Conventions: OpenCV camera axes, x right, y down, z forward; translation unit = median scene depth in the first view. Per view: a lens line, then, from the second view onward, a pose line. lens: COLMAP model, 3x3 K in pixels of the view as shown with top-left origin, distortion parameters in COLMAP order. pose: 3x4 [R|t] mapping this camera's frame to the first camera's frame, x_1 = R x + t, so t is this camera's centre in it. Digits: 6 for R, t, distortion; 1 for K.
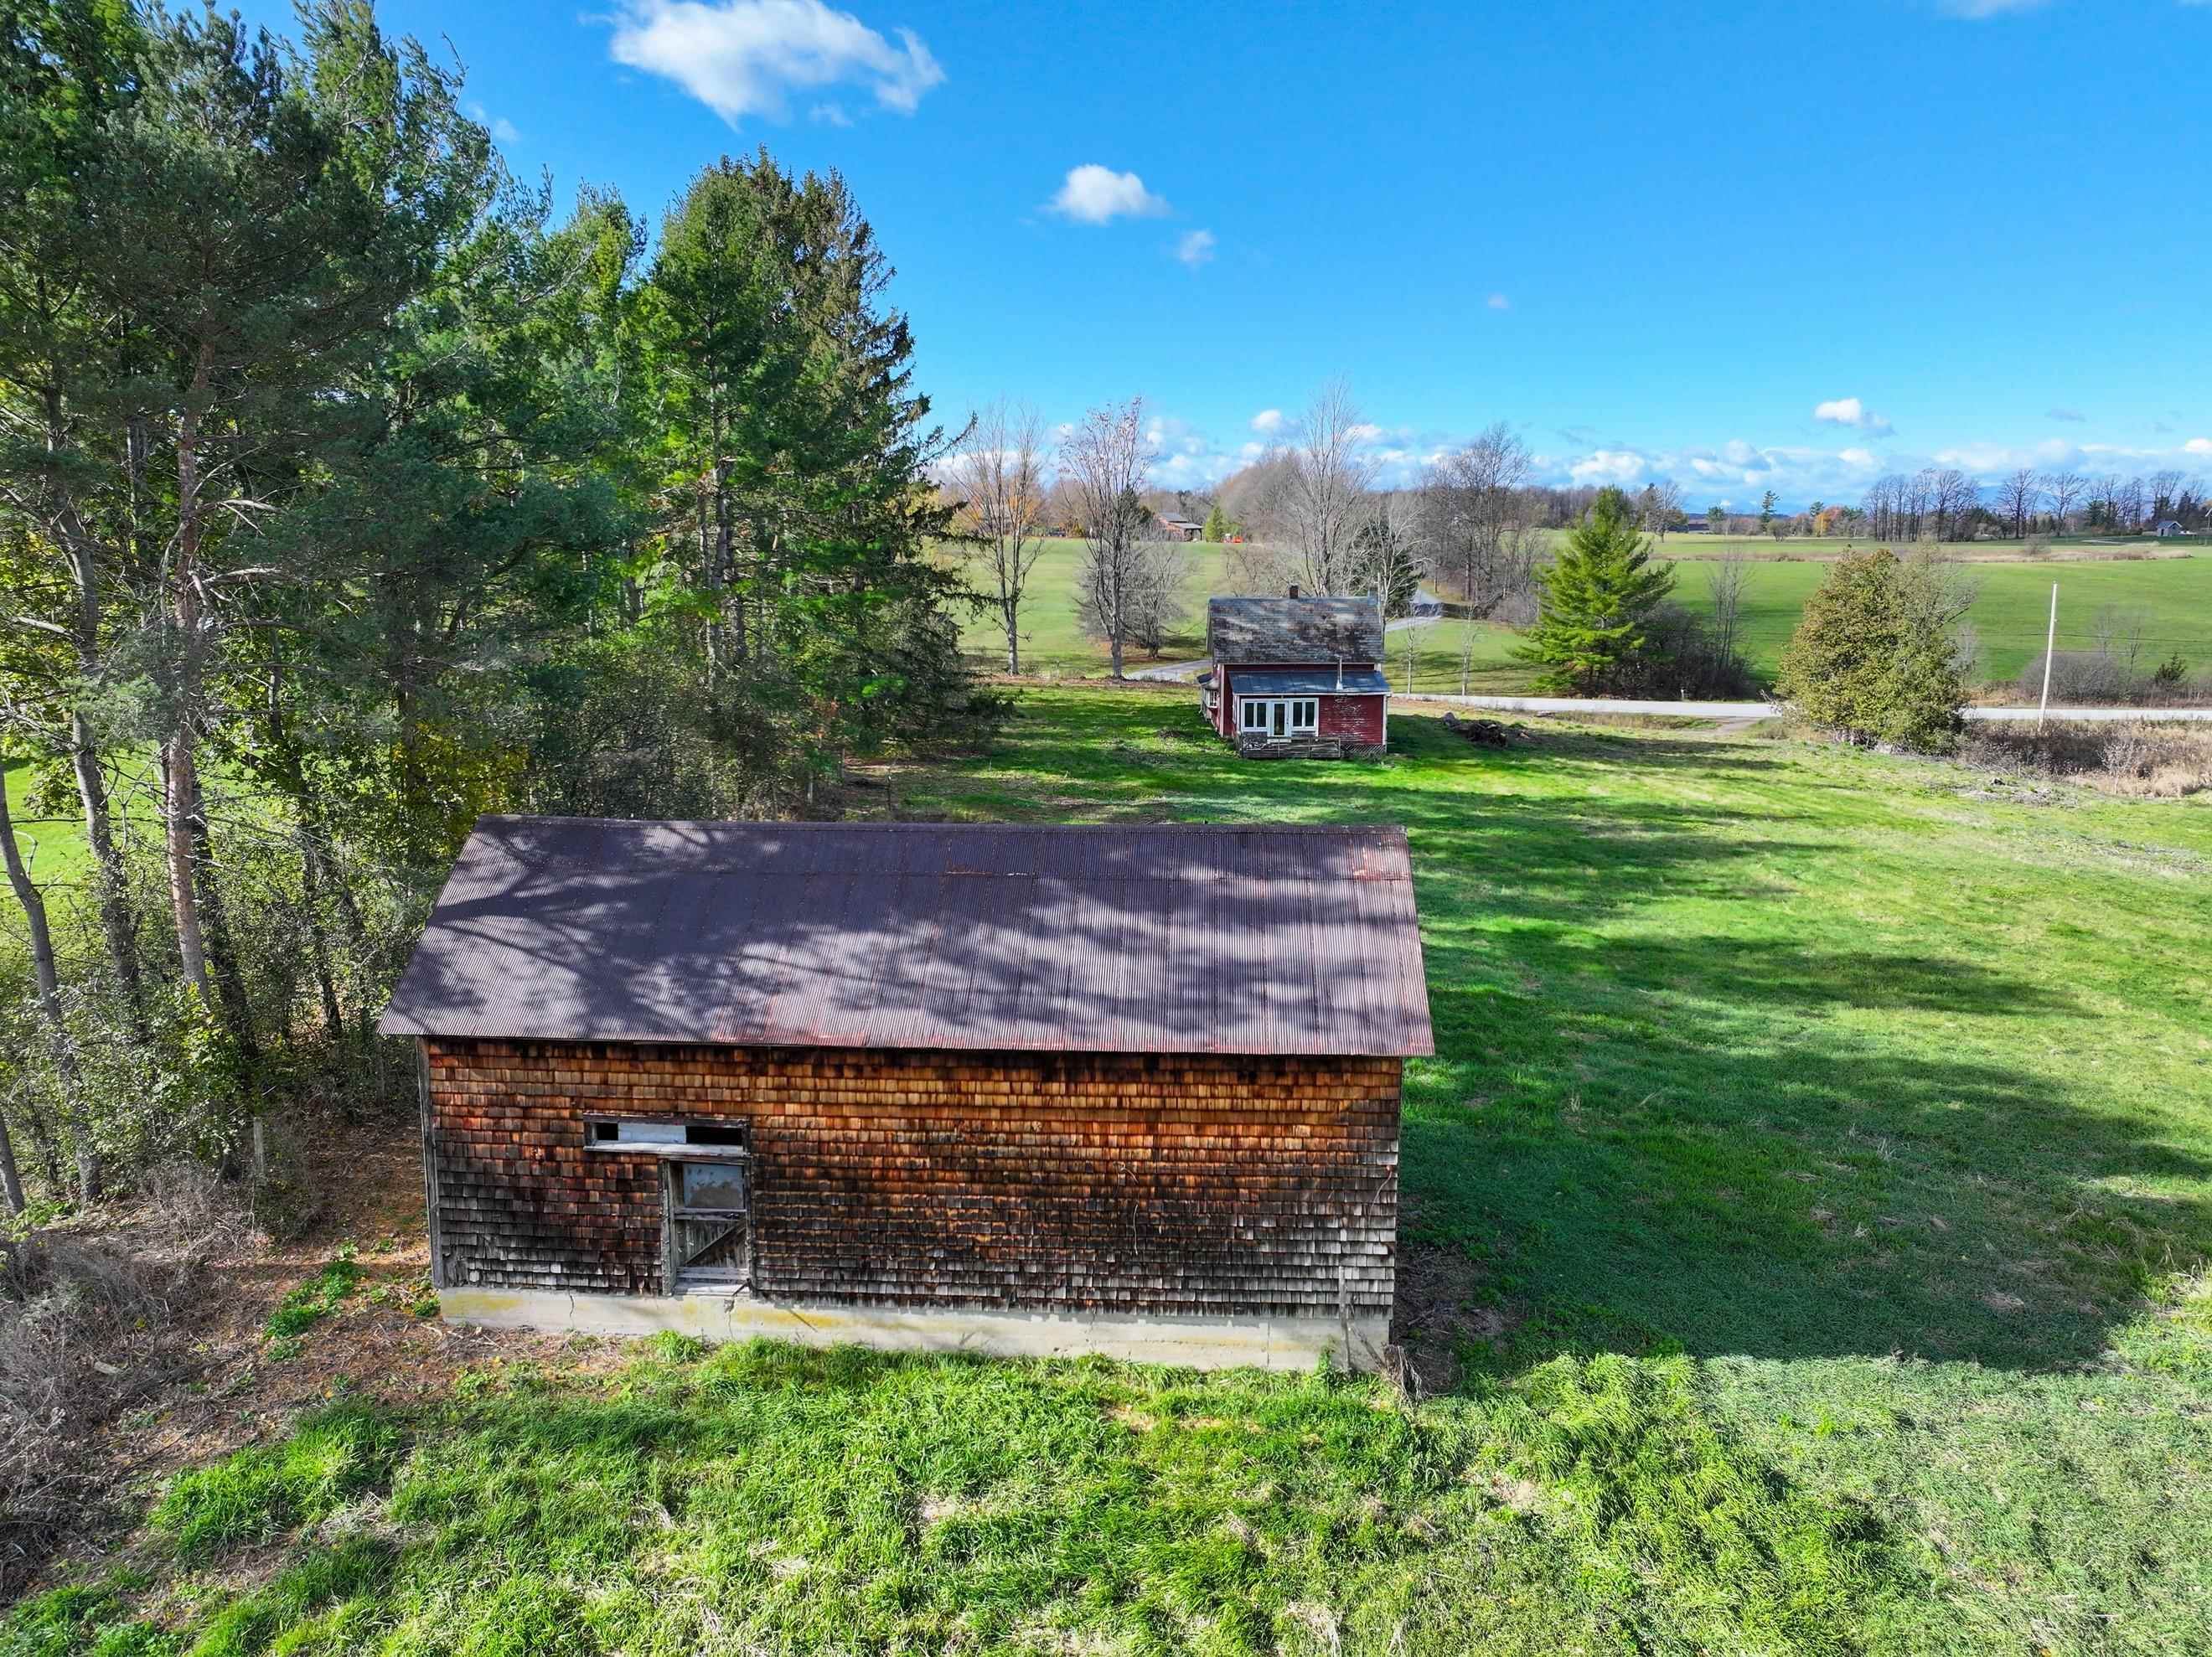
lens RADIAL K [[1569.6, 0, 1096.7], [0, 1569.6, 828.9], [0, 0, 1]] dist [0.006206, 0.012401]
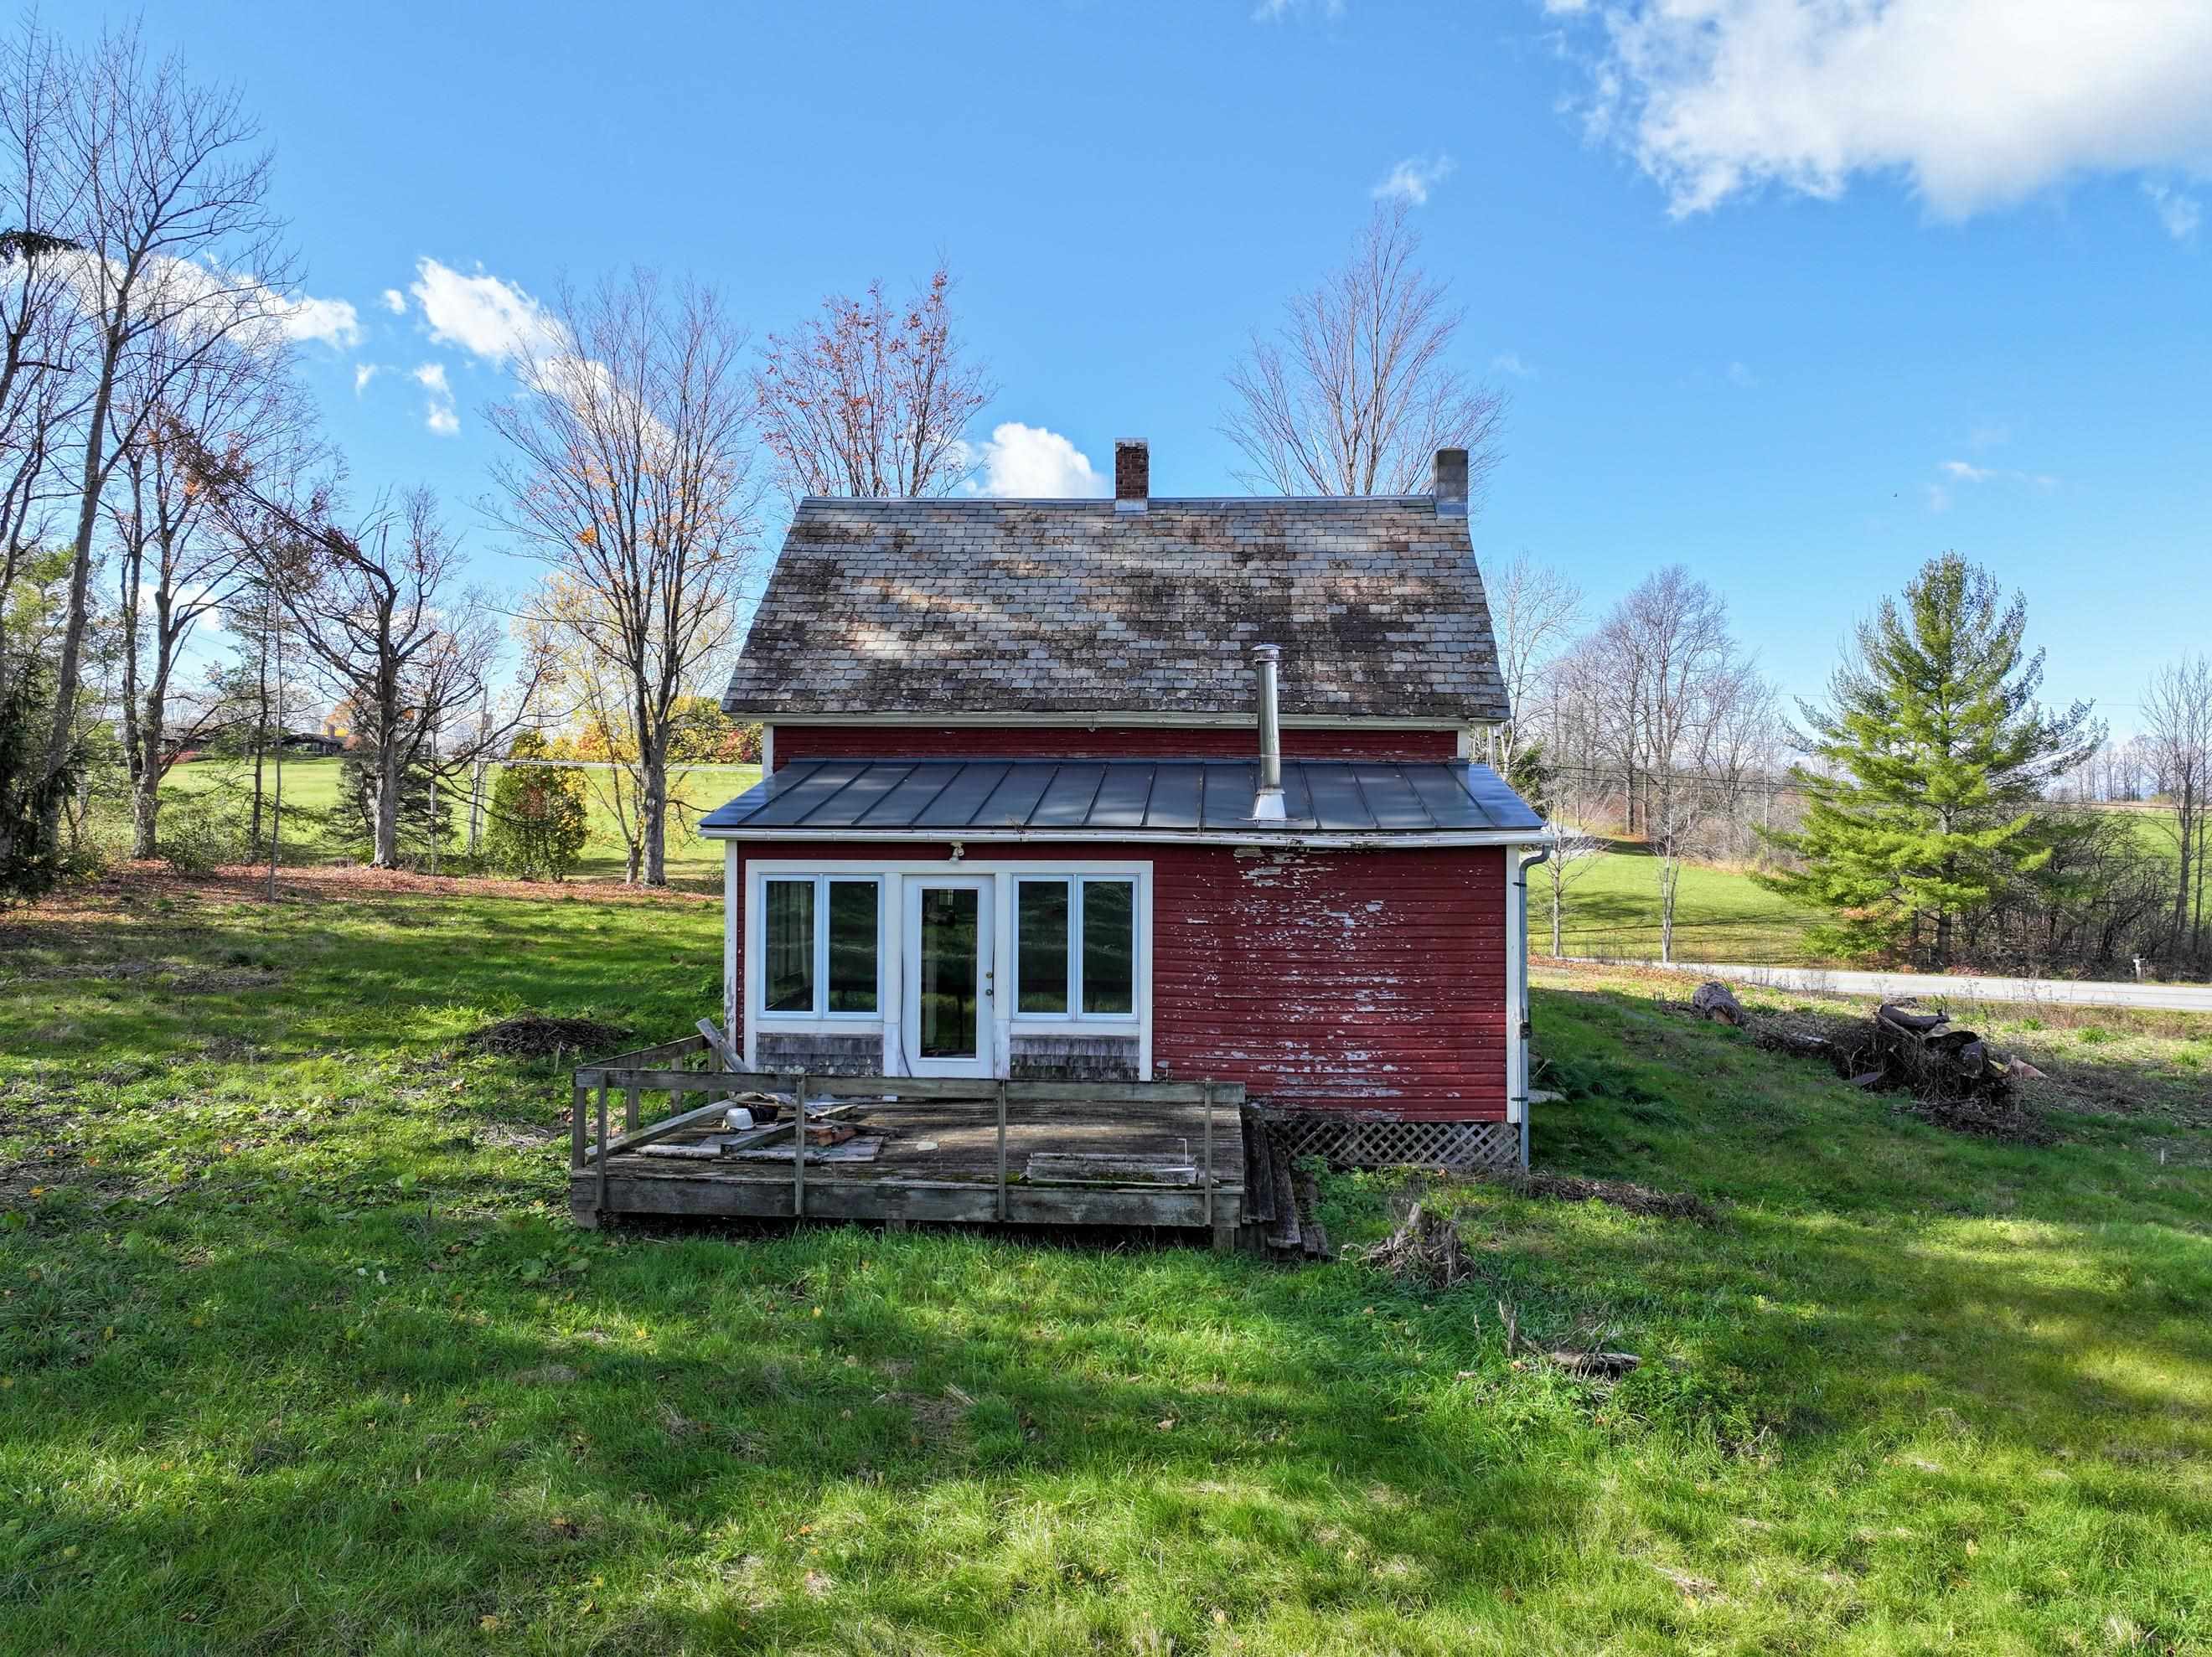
lens RADIAL K [[1569.6, 0, 1114.7], [0, 1569.6, 818.2], [0, 0, 1]] dist [0.006206, 0.012401]
pose [[0.997888, 0.004149, -0.064821, 0.144739], [-0.016613, 0.981066, -0.192958, -0.050592], [0.062793, 0.193627, 0.979064, 0.790155]]
